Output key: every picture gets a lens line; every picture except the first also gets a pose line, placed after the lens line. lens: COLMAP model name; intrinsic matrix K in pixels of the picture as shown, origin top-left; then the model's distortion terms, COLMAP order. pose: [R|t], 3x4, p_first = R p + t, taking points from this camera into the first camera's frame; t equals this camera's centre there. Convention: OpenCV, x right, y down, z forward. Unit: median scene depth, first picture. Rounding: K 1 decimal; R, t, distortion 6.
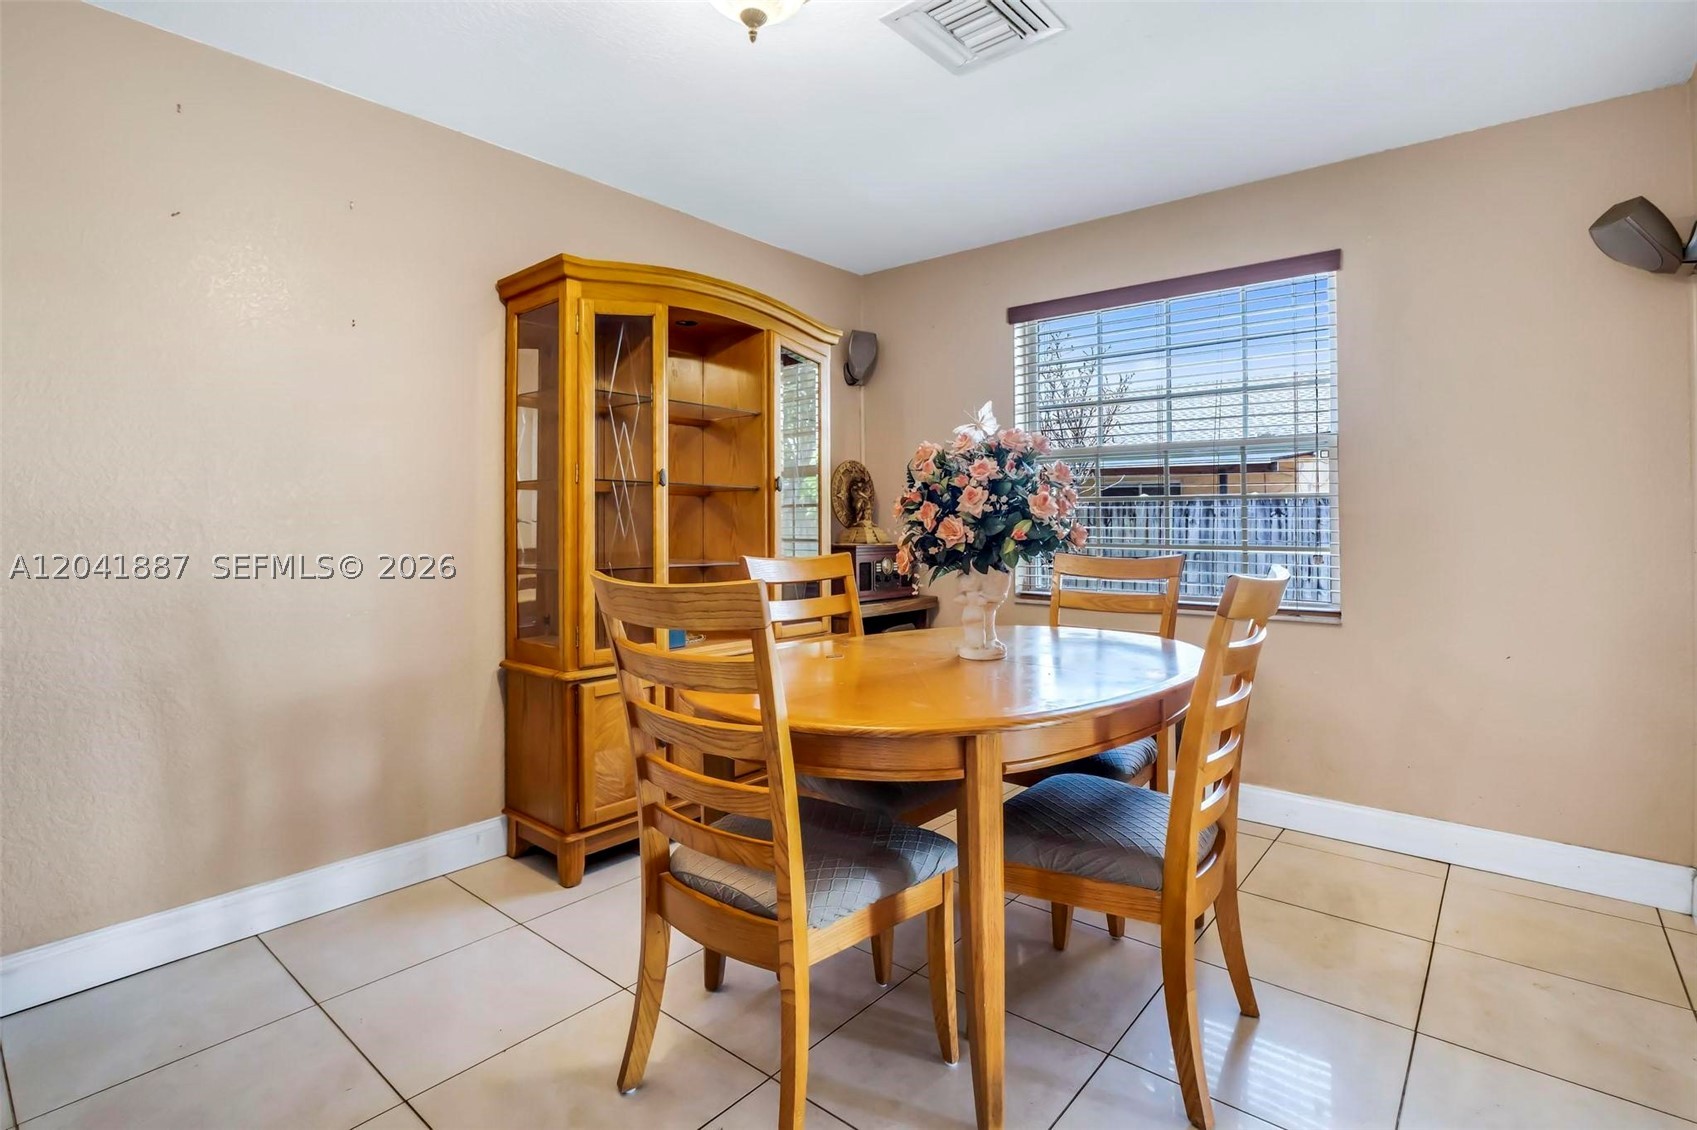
lens RADIAL K [[808.3, 0, 845.8], [0, 808.3, 525.6], [0, 0, 1]] dist [0.001036, 0.000765]
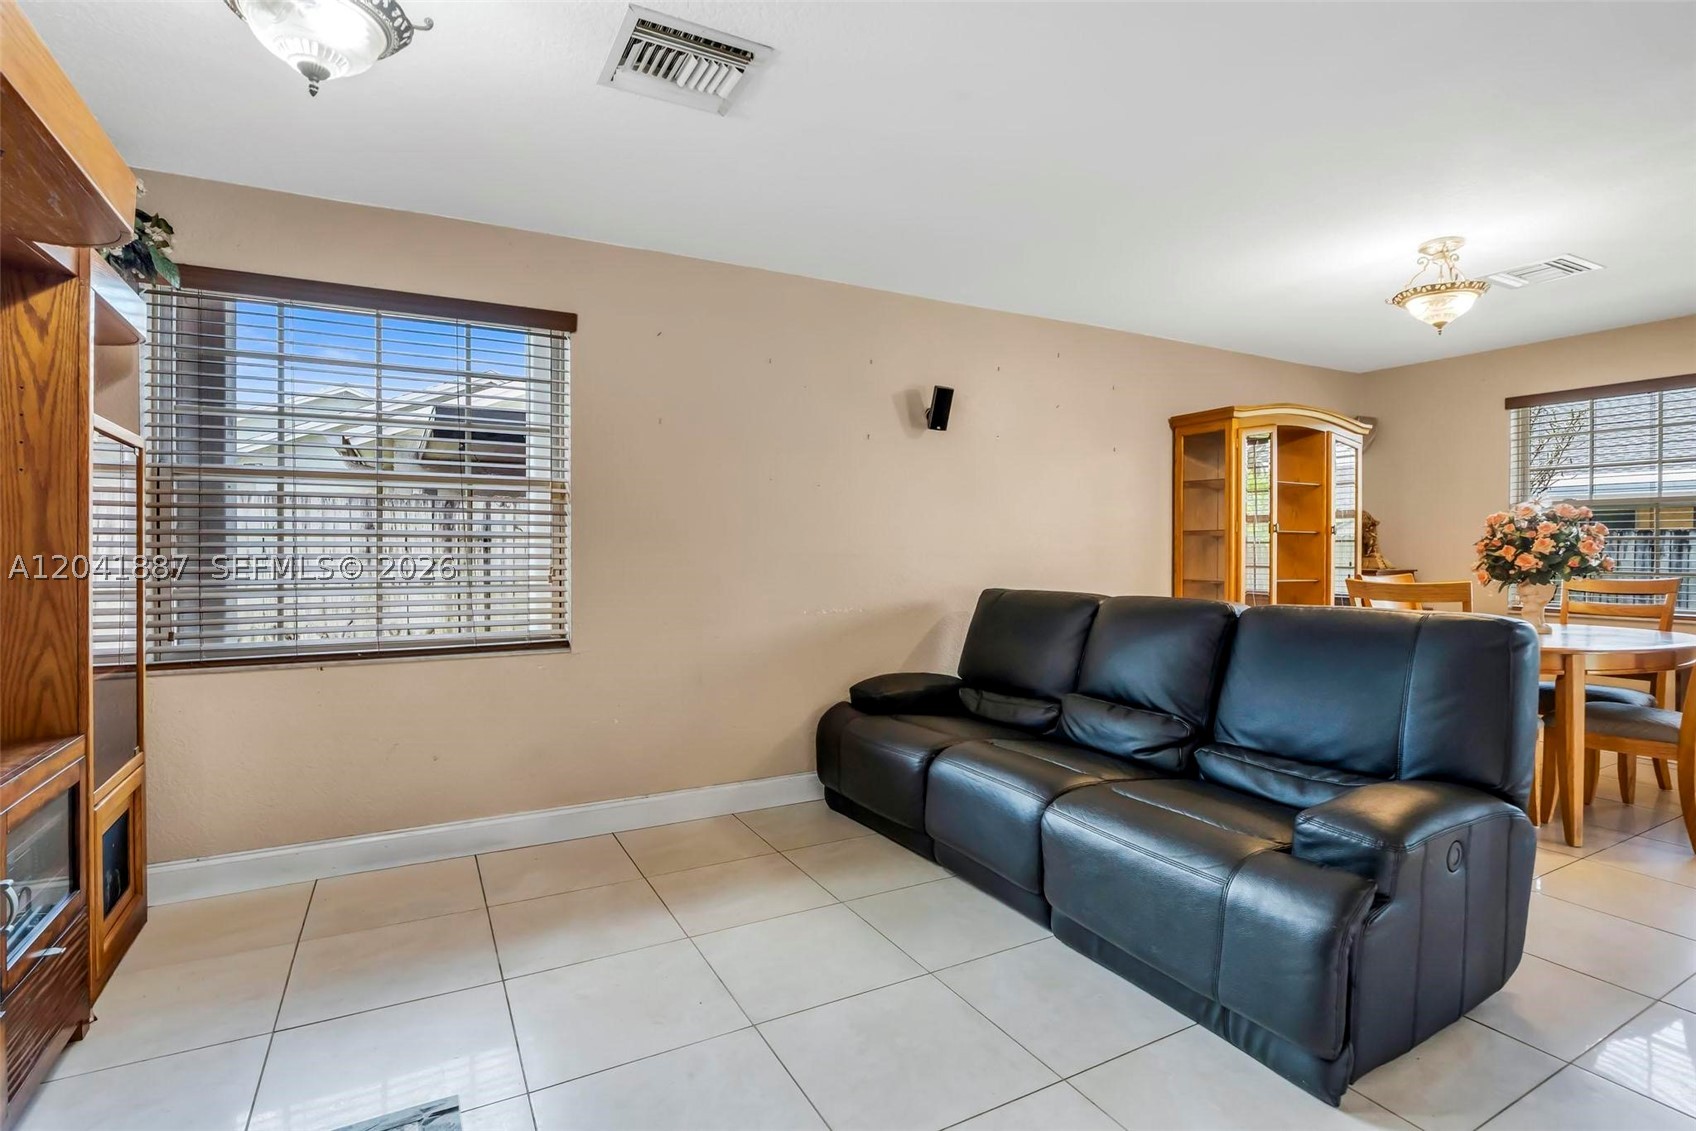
lens RADIAL K [[807.9, 0, 848.1], [0, 807.9, 559.2], [0, 0, 1]] dist [0.001036, 0.000765]
pose [[0.933096, 0.005905, -0.359579, -0.638764], [-0.003032, 0.999959, 0.008551, -0.009412], [0.359614, -0.006888, 0.933076, -1.266805]]
